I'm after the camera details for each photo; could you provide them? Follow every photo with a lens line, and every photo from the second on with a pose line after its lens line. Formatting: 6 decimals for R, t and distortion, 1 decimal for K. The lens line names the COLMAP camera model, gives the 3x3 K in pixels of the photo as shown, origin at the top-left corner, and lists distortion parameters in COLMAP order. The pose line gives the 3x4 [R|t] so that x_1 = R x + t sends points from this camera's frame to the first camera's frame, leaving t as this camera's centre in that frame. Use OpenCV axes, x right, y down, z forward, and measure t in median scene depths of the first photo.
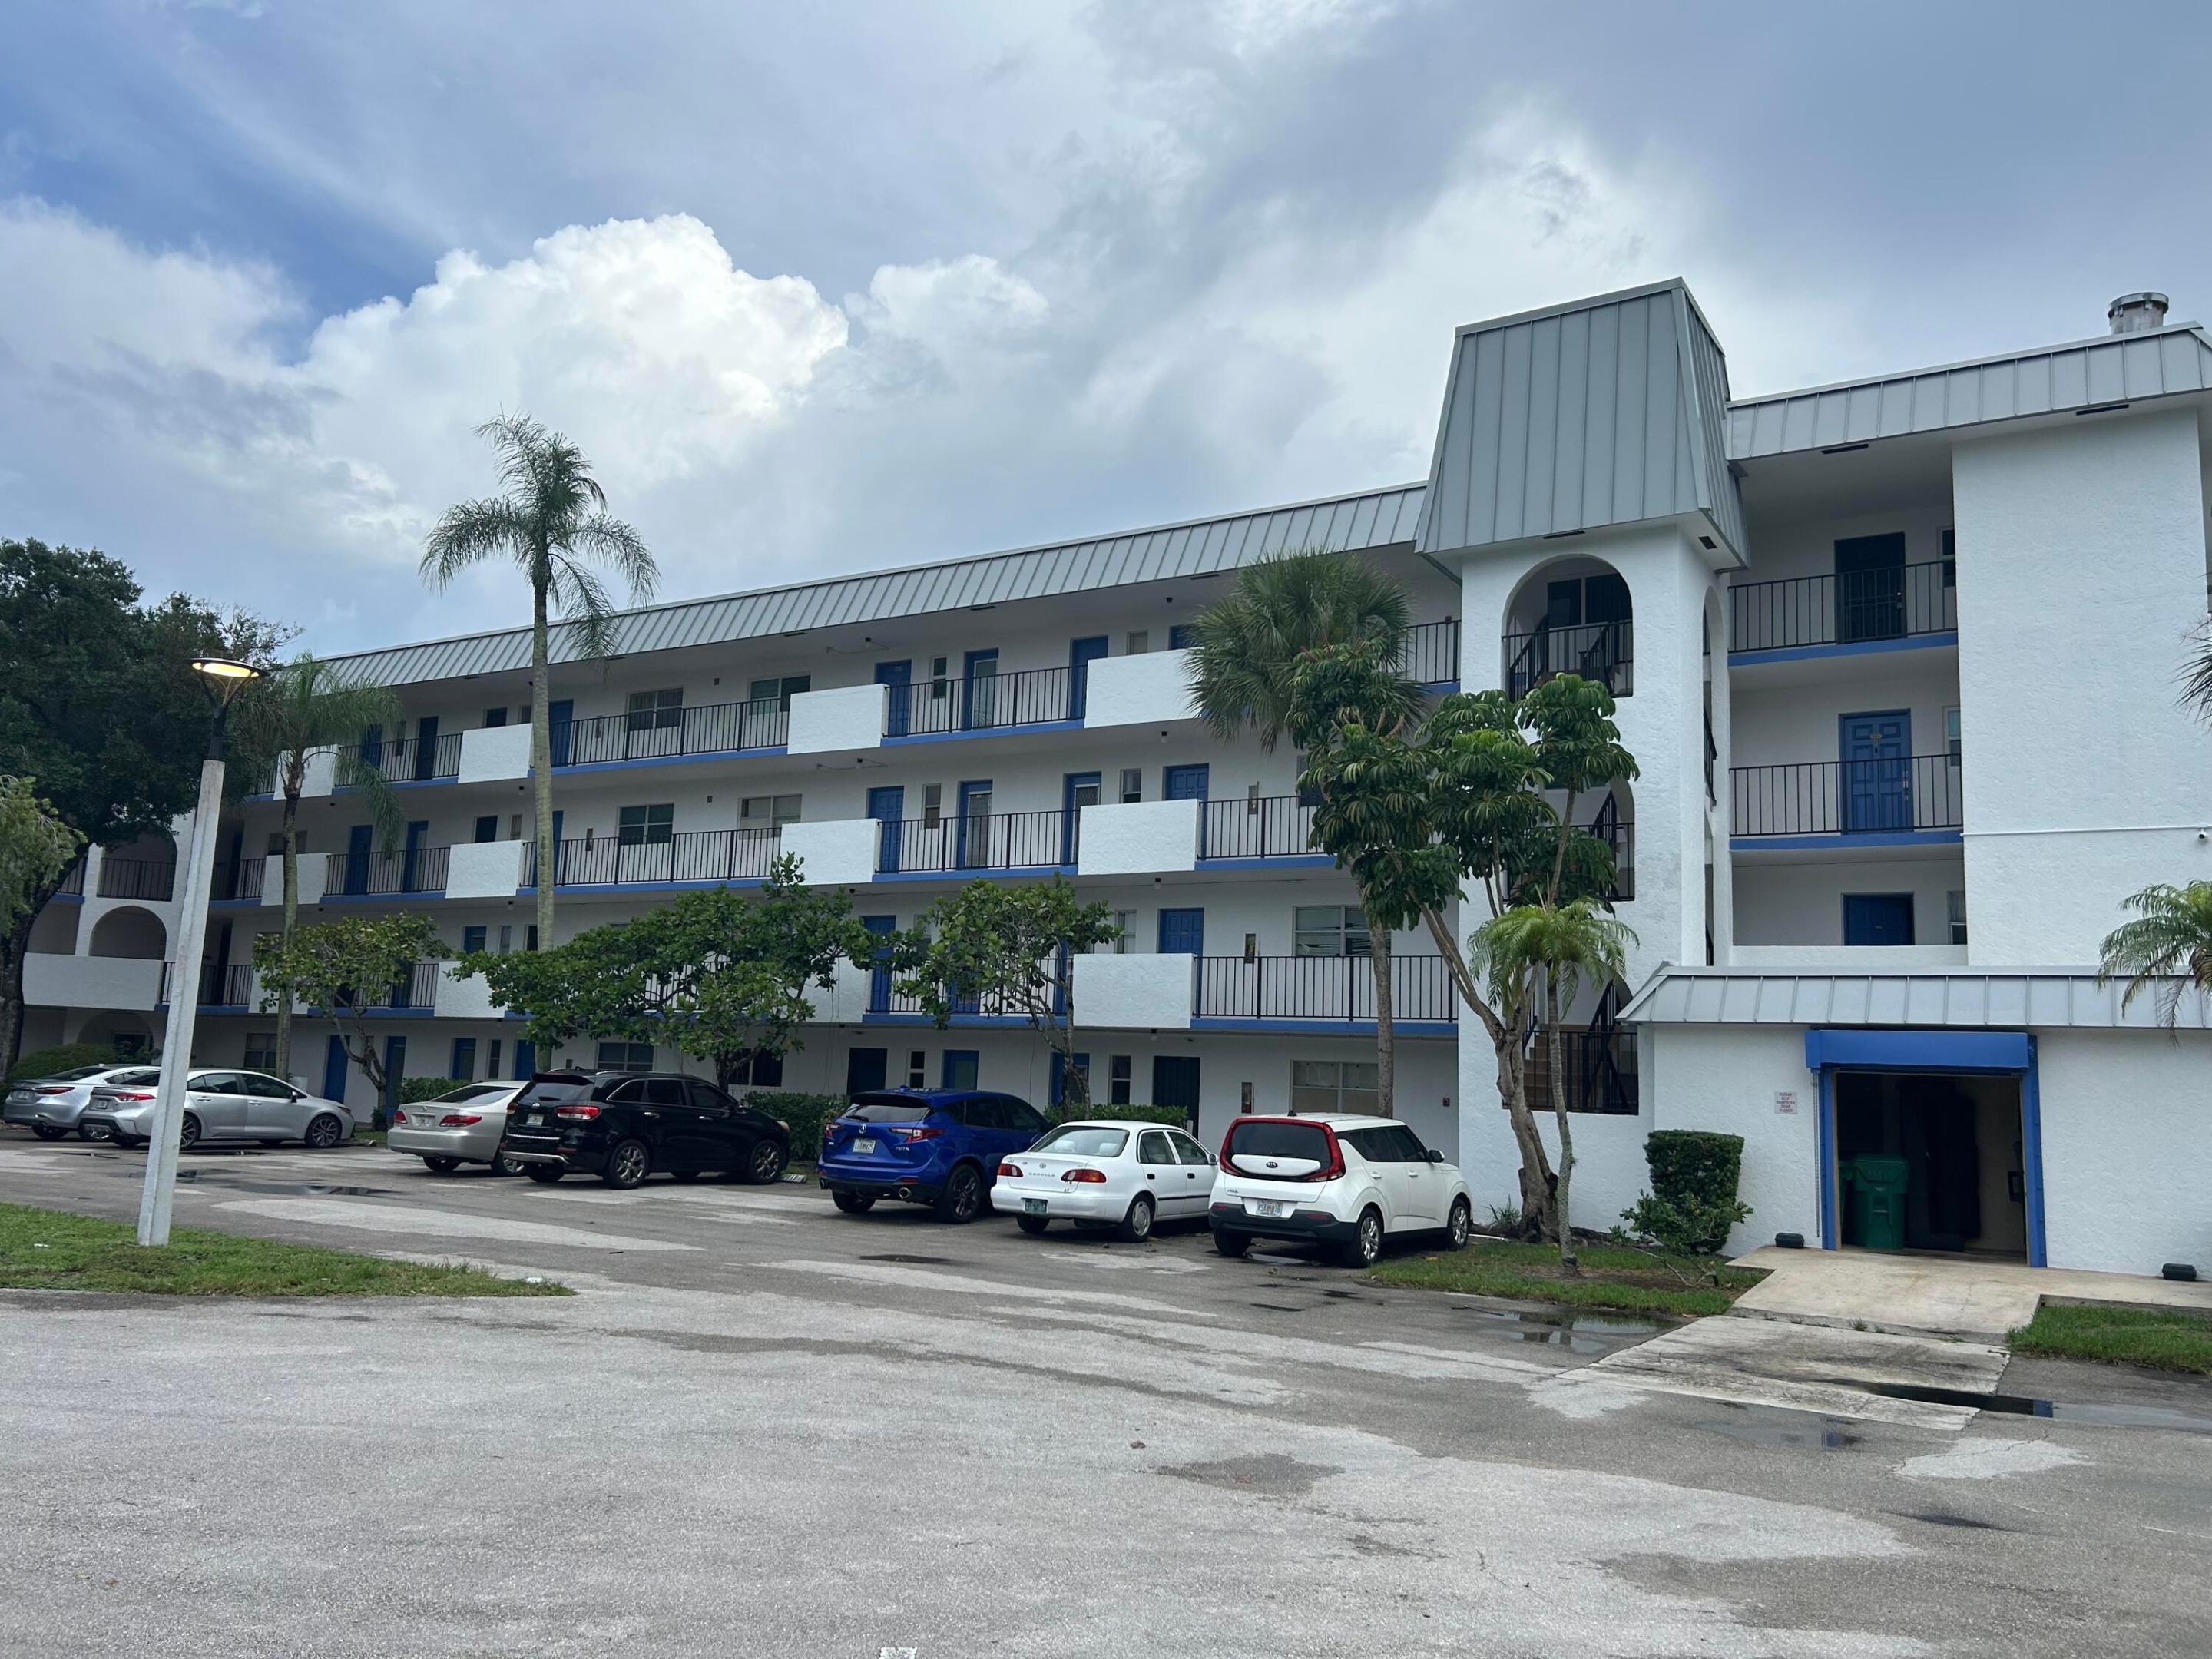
lens RADIAL K [[1666.4, 0, 1011.6], [0, 1666.4, 829.5], [0, 0, 1]] dist [0.106965, -0.158650]
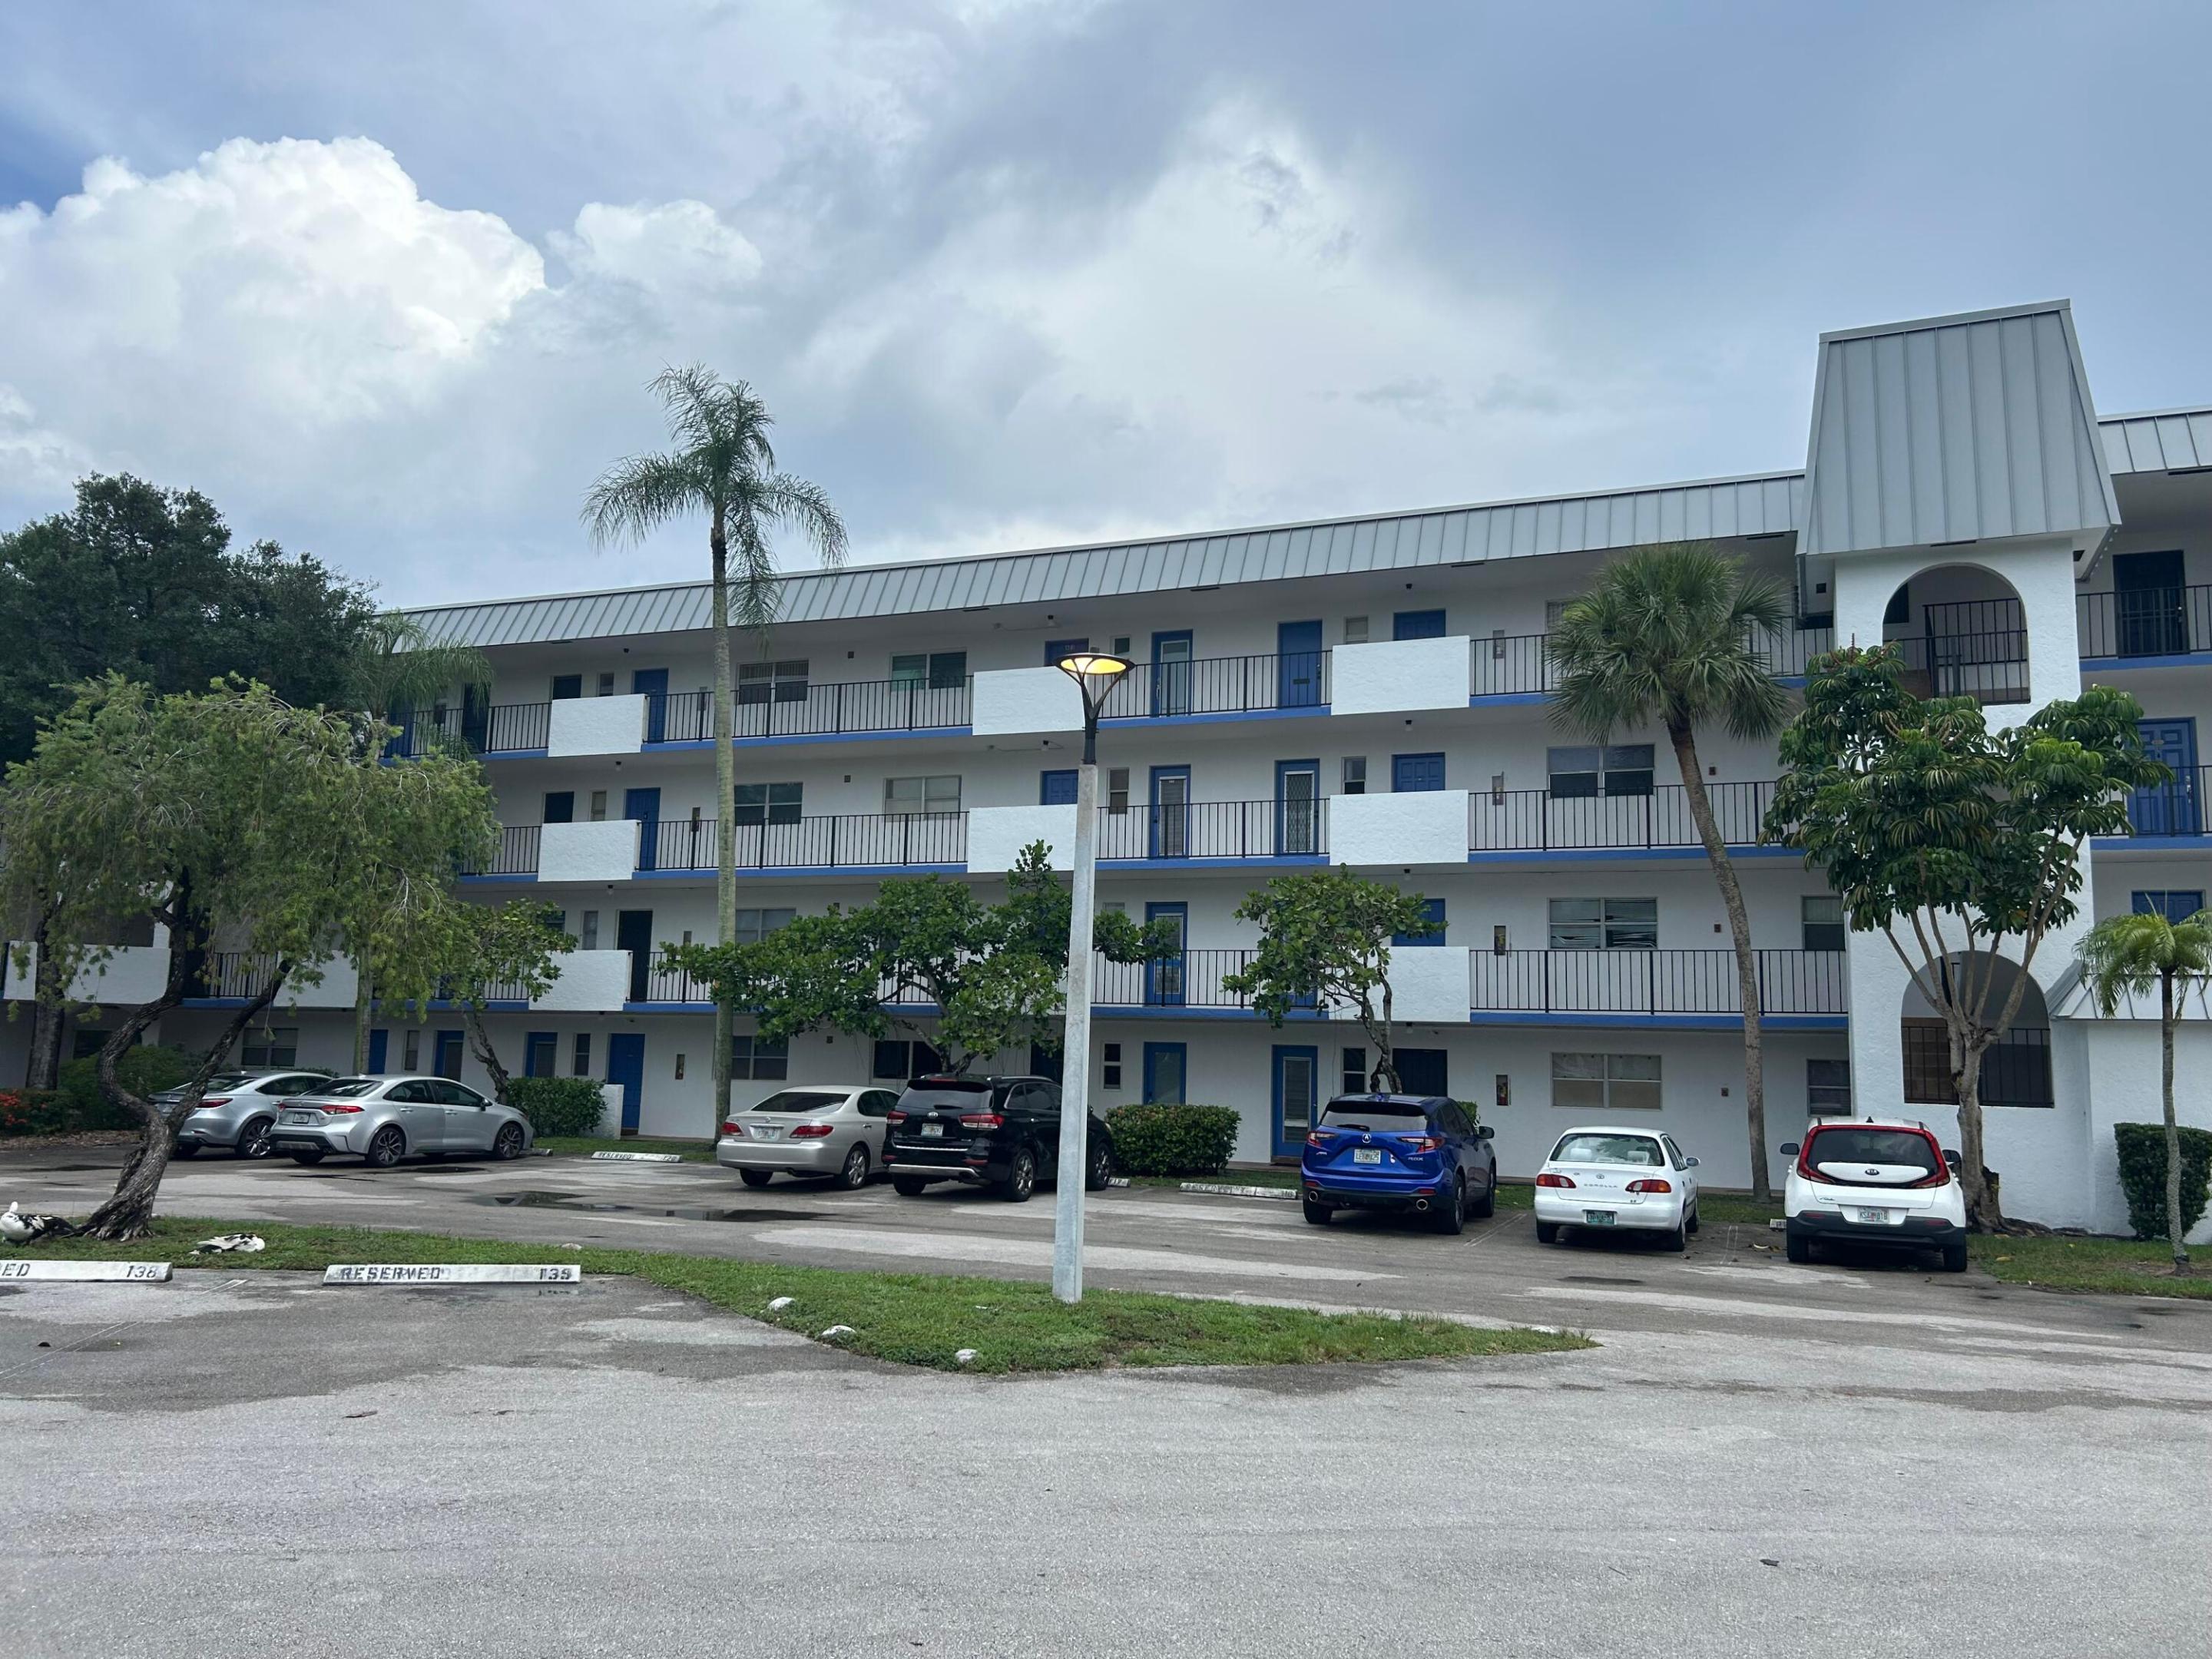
lens RADIAL K [[1691.2, 0, 1046.1], [0, 1691.2, 804.4], [0, 0, 1]] dist [0.089650, -0.121162]
pose [[0.985763, 0.011211, 0.167769, -0.286696], [-0.011567, 0.999932, 0.001145, -0.007690], [-0.167745, -0.003069, 0.985826, 0.045876]]
